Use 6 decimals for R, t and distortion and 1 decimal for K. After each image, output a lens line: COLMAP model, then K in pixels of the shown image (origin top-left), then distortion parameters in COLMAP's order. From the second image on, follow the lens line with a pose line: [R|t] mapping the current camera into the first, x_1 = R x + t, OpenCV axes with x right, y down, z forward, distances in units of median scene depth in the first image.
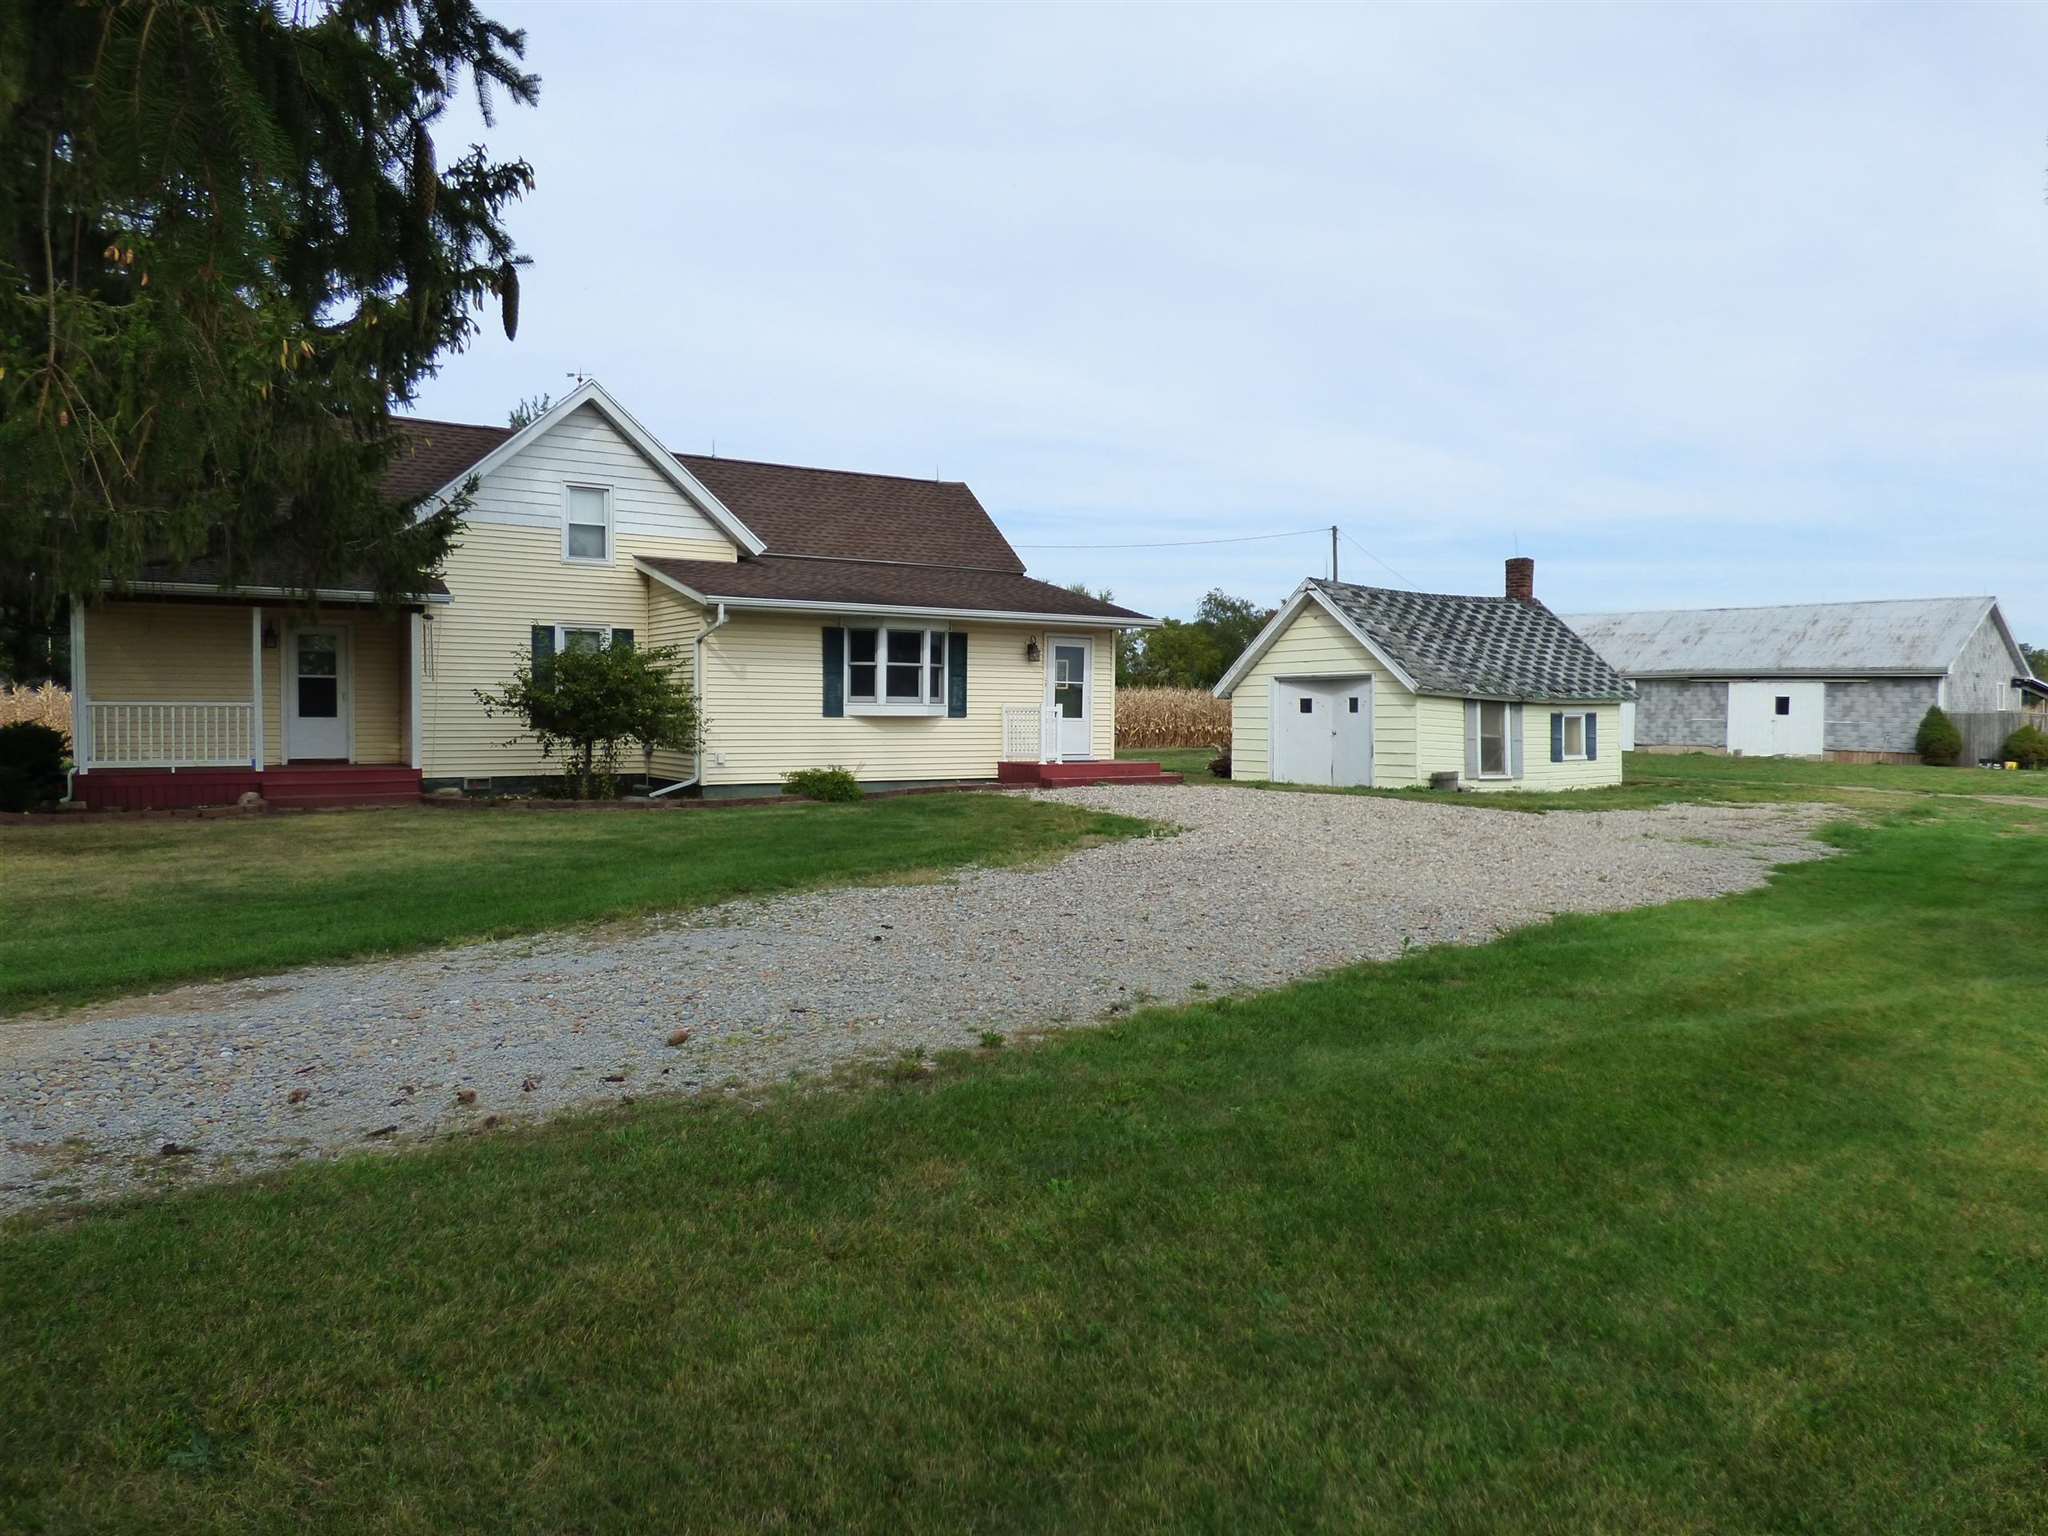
lens RADIAL K [[1372.9, 0, 1021.2], [0, 1372.9, 766.7], [0, 0, 1]] dist [-0.002615, -0.000638]
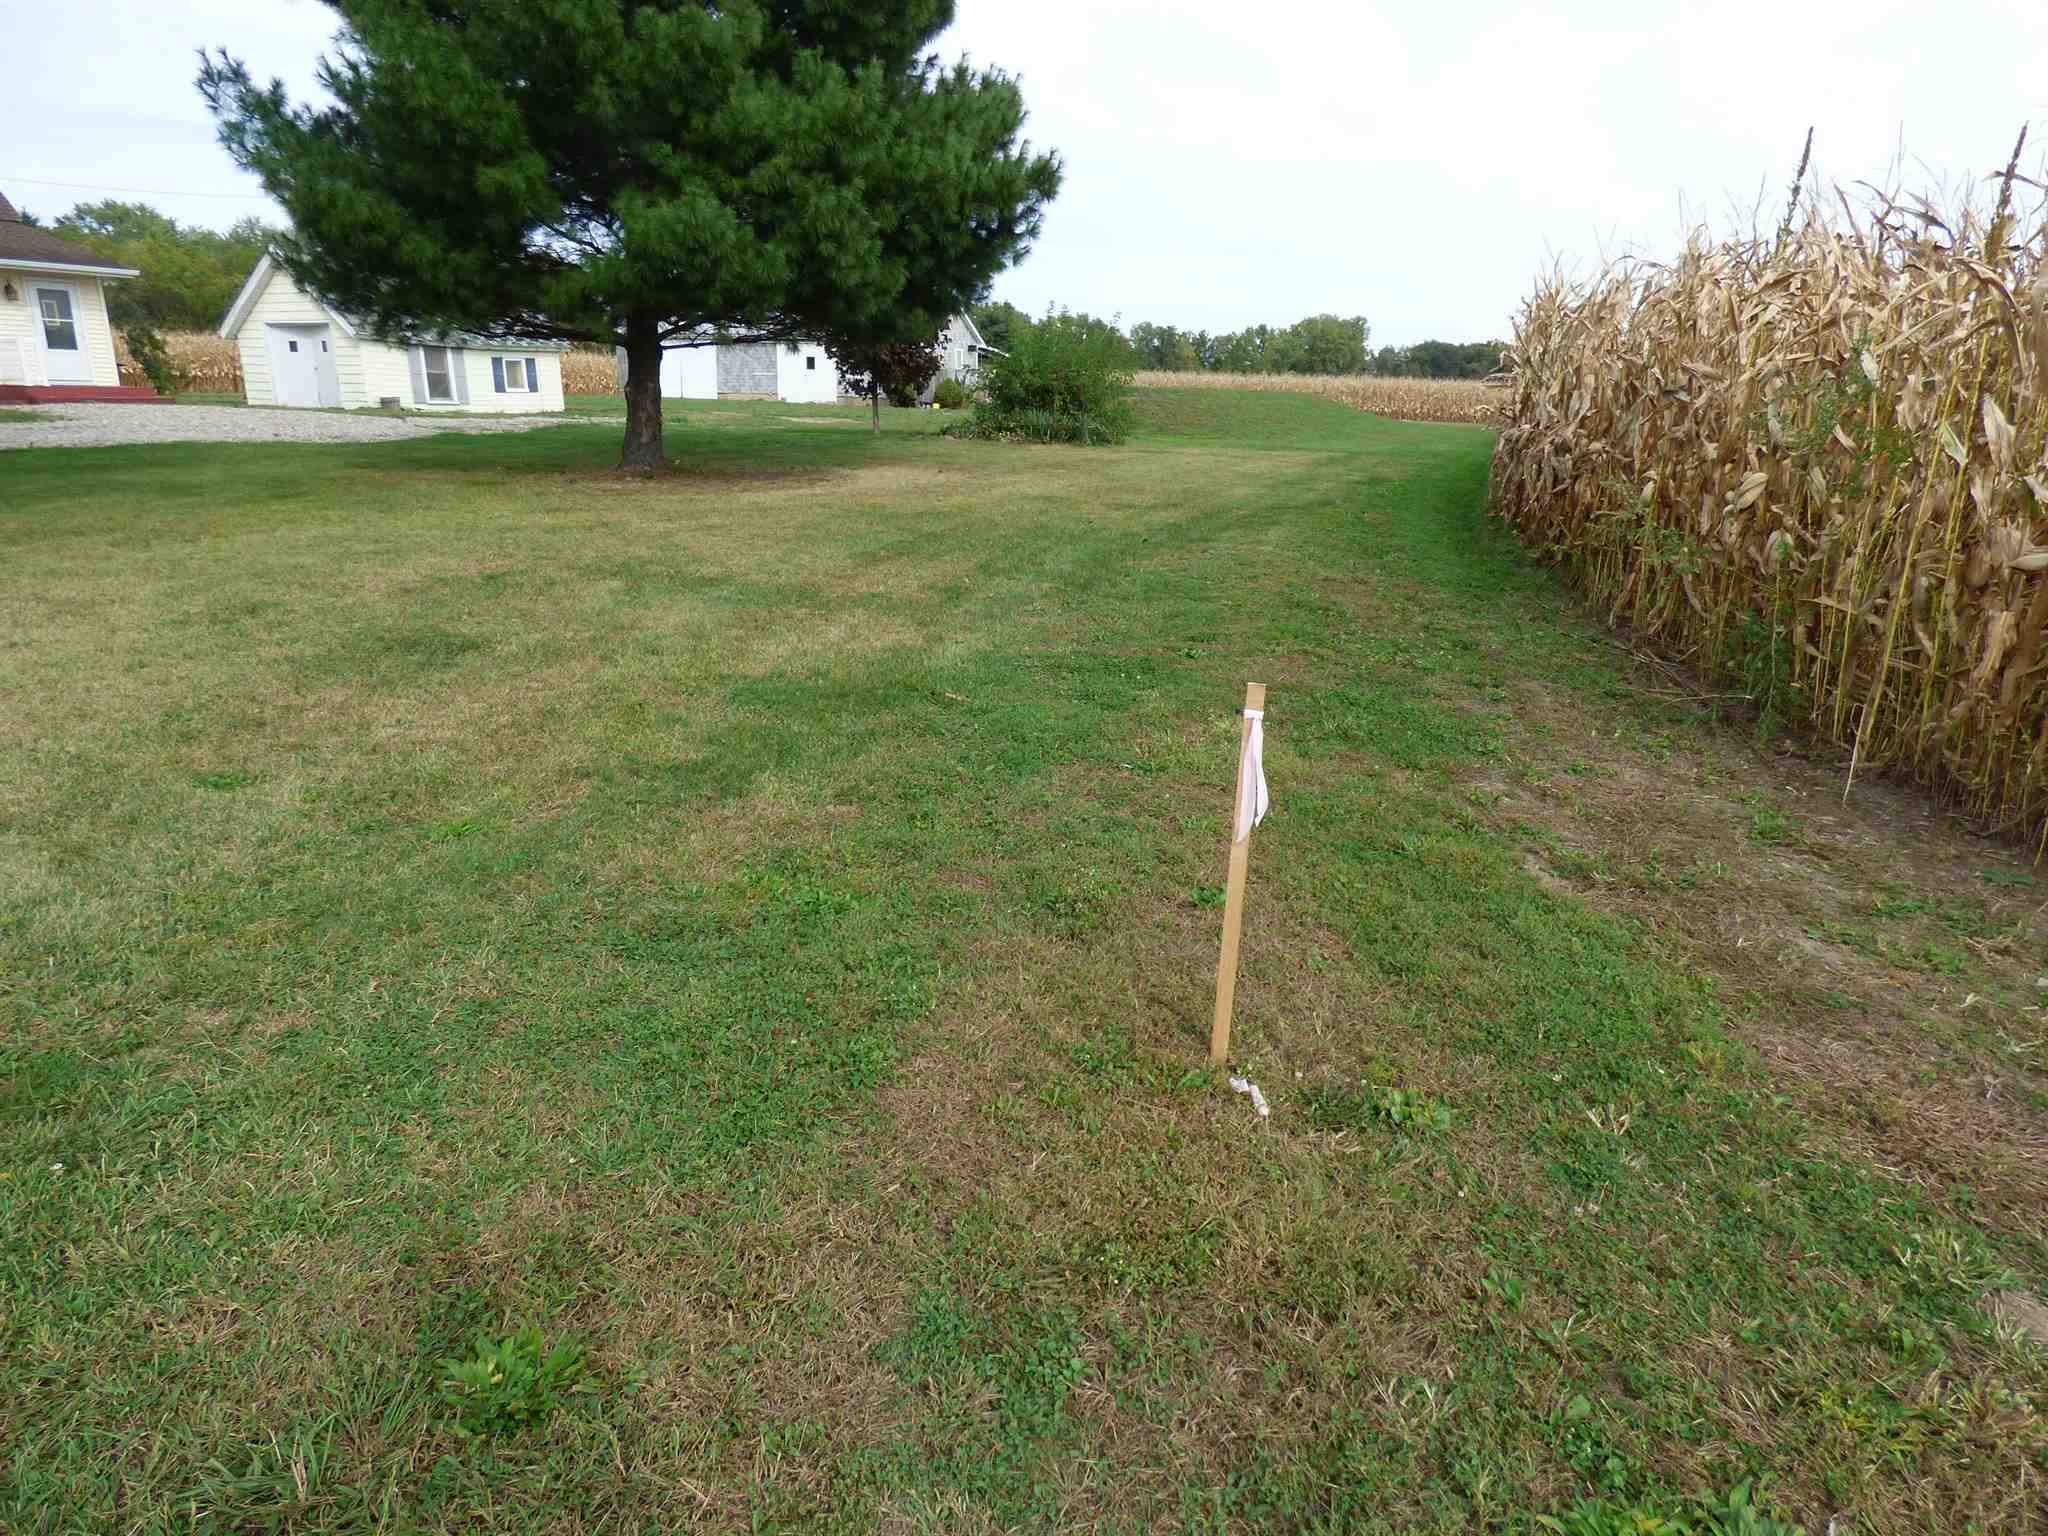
lens RADIAL K [[1237.7, 0, 1038.3], [0, 1237.7, 762.5], [0, 0, 1]] dist [-0.019596, 0.006207]
pose [[0.804452, -0.160904, 0.571811, 0.050474], [0.001220, 0.963060, 0.269282, 0.023641], [-0.594017, -0.215927, 0.774932, -0.422960]]
